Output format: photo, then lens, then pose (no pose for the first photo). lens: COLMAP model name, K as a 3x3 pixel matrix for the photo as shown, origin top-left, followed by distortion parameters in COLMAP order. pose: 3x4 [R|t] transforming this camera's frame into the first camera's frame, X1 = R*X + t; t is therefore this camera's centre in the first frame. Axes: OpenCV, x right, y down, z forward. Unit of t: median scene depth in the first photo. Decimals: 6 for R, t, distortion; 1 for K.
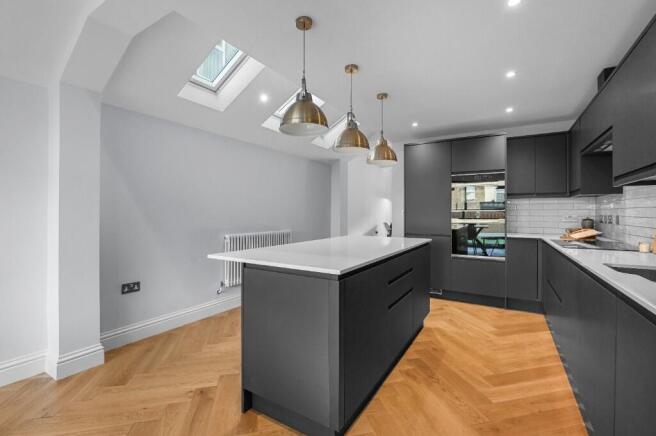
lens RADIAL K [[287.1, 0, 328.9], [0, 287.1, 210.8], [0, 0, 1]] dist [-0.012878, -0.000052]
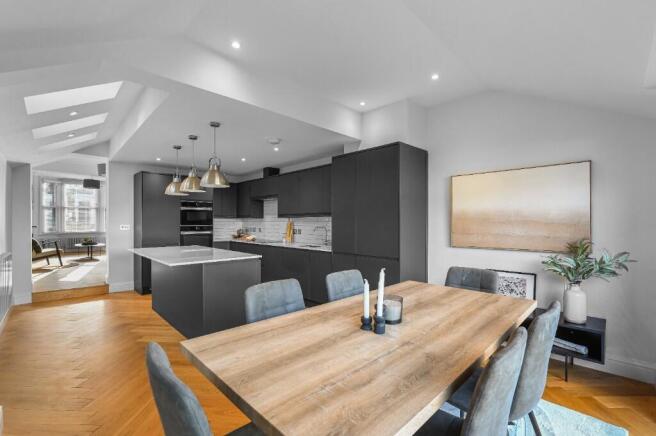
lens RADIAL K [[289.0, 0, 331.7], [0, 289.0, 225.2], [0, 0, 1]] dist [-0.012417, -0.000090]
pose [[0.234709, -0.011706, 0.971995, -1.009293], [-0.010537, 0.999838, 0.014586, -0.042944], [-0.972009, -0.013665, 0.234548, -0.080842]]
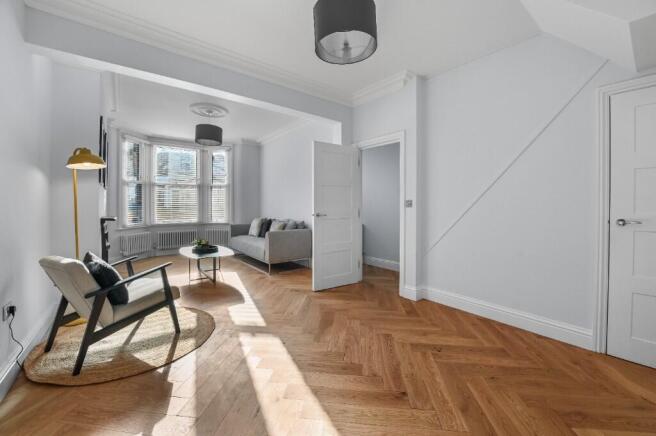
lens RADIAL K [[266.0, 0, 329.6], [0, 266.0, 208.1], [0, 0, 1]] dist [-0.000966, -0.000069]
pose [[0.347083, -0.010909, 0.937771, 0.215851], [-0.009038, 0.999847, 0.014976, -0.031868], [-0.937791, -0.013674, 0.346931, 2.013625]]
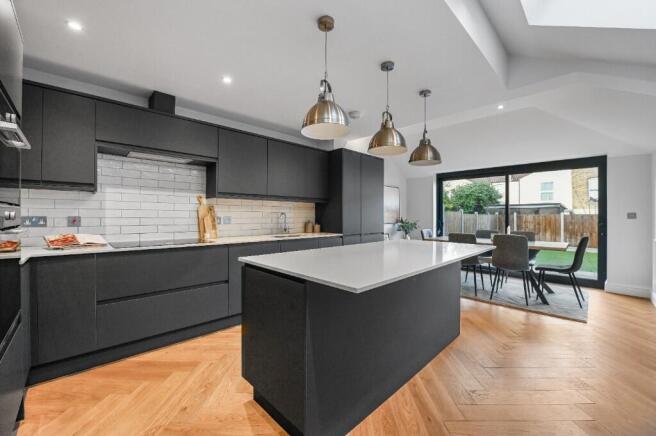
lens RADIAL K [[260.1, 0, 333.0], [0, 260.1, 214.7], [0, 0, 1]] dist [-0.015531, -0.000022]
pose [[-0.973023, -0.006288, 0.230625, 0.038620], [-0.009449, 0.999876, -0.012604, 0.012796], [-0.230517, -0.014444, -0.972961, 1.502931]]
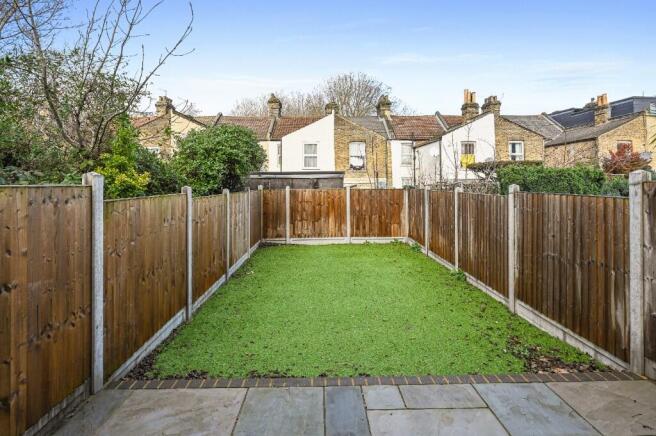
lens RADIAL K [[328.5, 0, 327.5], [0, 328.5, 181.2], [0, 0, 1]] dist [-0.000525, -0.000006]
pose [[-0.844267, -0.002636, -0.535917, -0.576378], [0.004787, 0.999911, -0.012460, -0.124703], [0.535902, -0.013085, -0.844179, -0.646565]]
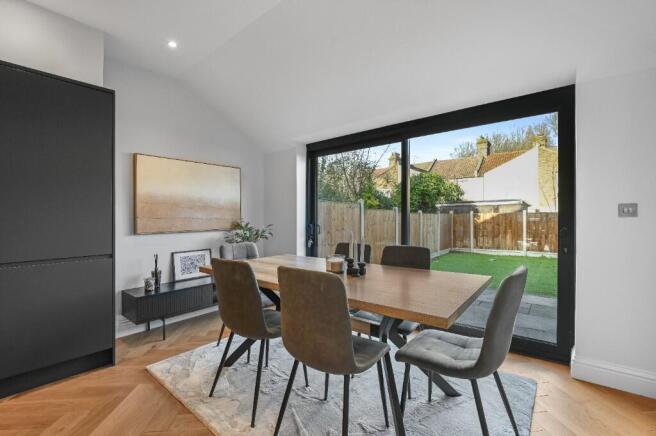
lens RADIAL K [[281.1, 0, 328.0], [0, 281.1, 218.0], [0, 0, 1]] dist [-0.018470, -0.000041]
pose [[-0.990341, 0.003594, 0.138607, -0.567844], [0.002906, 0.999982, -0.005167, 0.005422], [-0.138623, -0.004715, -0.990334, 0.589409]]
